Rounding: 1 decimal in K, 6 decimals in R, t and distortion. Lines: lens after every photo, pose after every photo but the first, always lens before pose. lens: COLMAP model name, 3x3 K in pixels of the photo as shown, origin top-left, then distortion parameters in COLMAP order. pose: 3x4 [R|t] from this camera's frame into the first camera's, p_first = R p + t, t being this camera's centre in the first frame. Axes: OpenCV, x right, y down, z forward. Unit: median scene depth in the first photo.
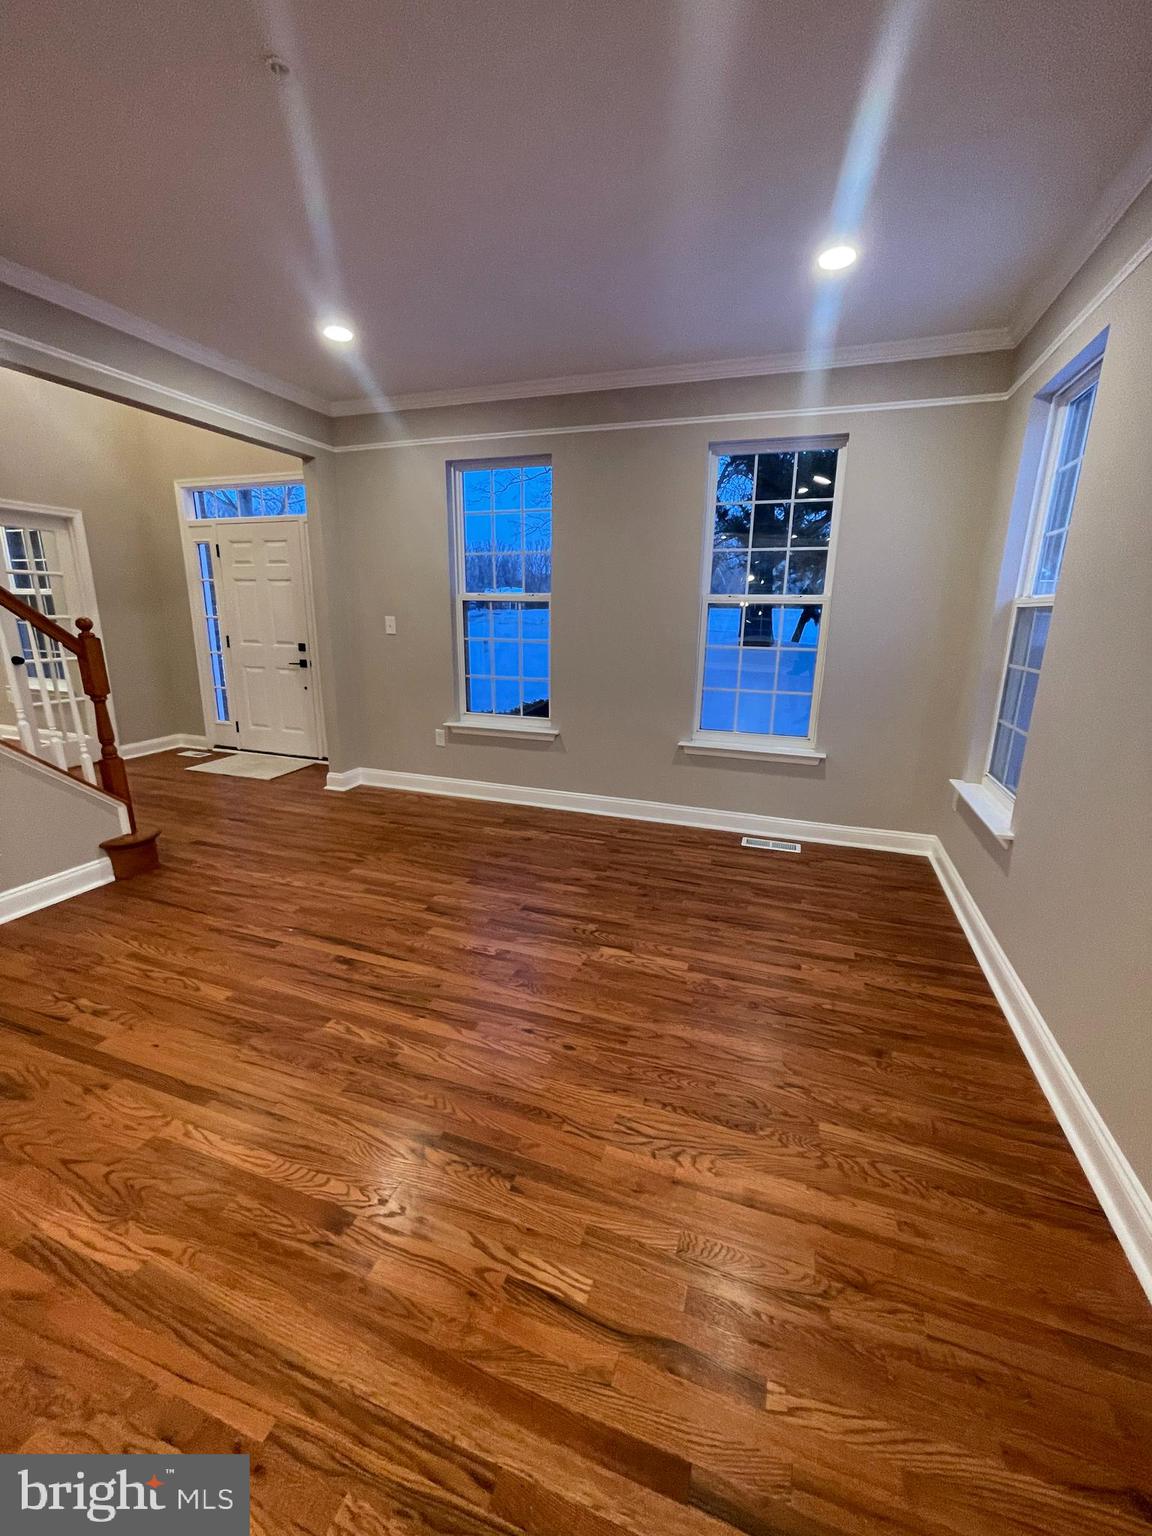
lens RADIAL K [[621.5, 0, 573.0], [0, 621.5, 767.8], [0, 0, 1]] dist [-0.001952, -0.000575]
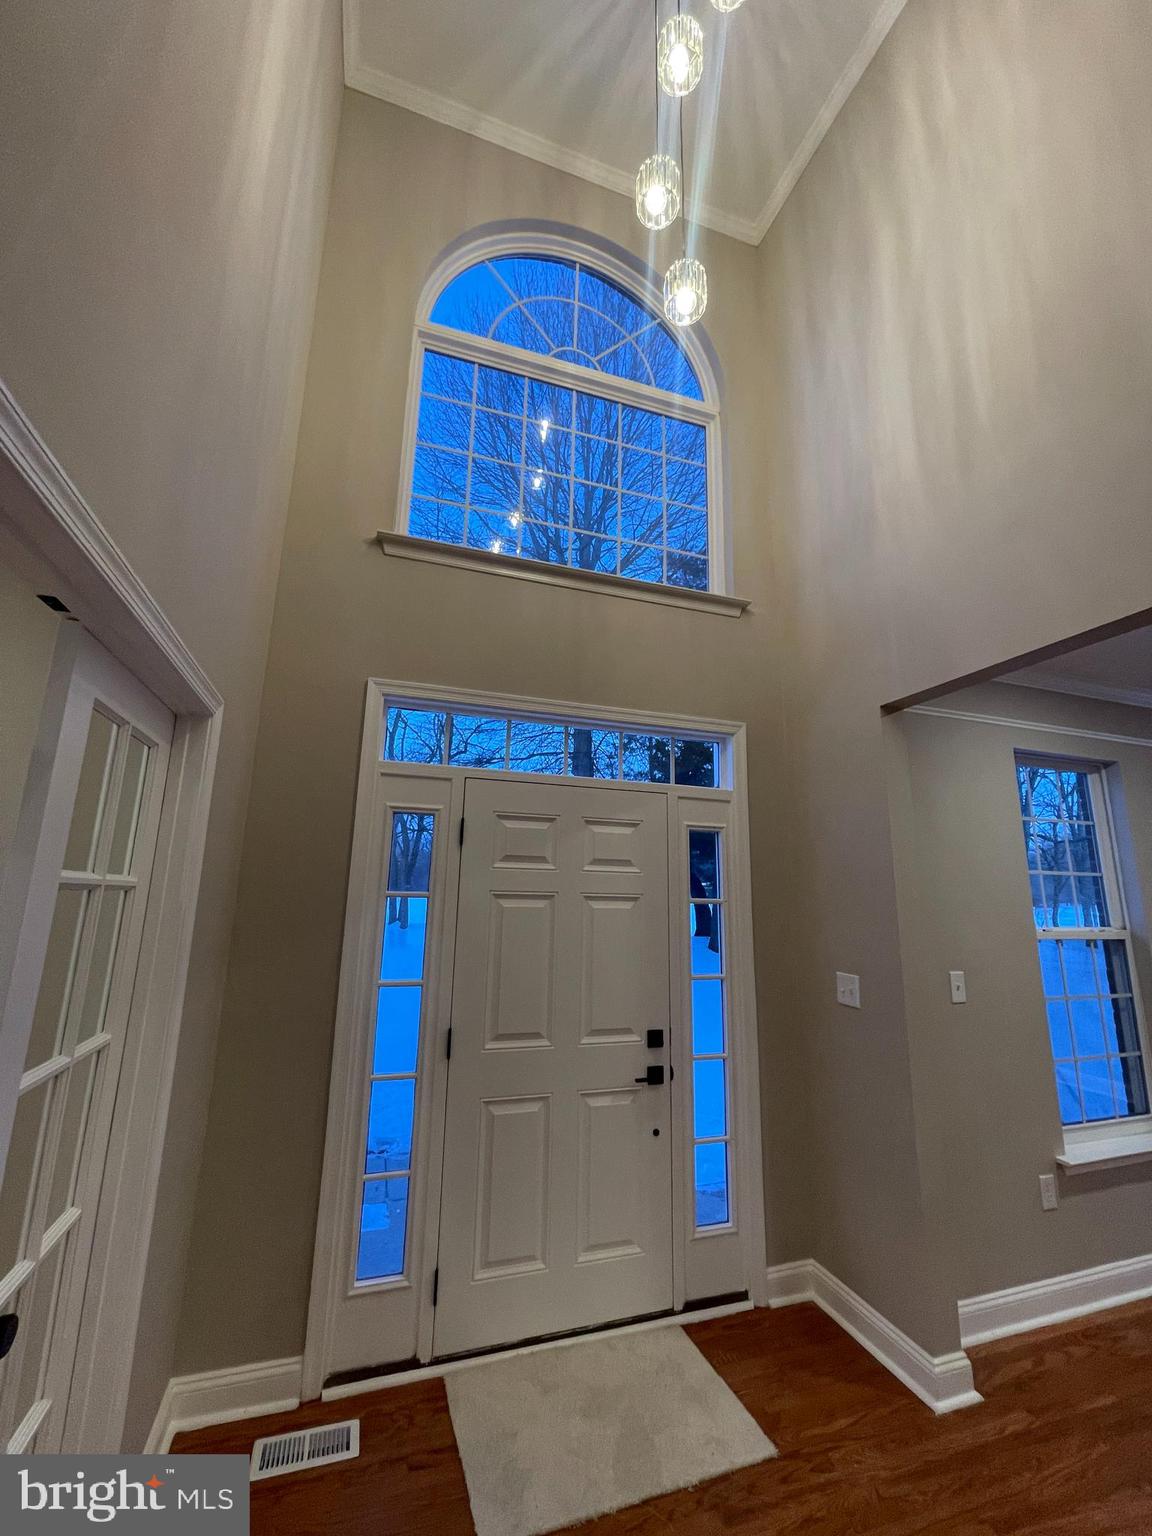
lens RADIAL K [[621.5, 0, 571.7], [0, 621.5, 774.8], [0, 0, 1]] dist [-0.001952, -0.000575]
pose [[0.779961, 0.129625, 0.612257, -0.818502], [0.151793, 0.909918, -0.386015, -0.208635], [-0.607141, 0.394013, 0.690024, 0.649601]]
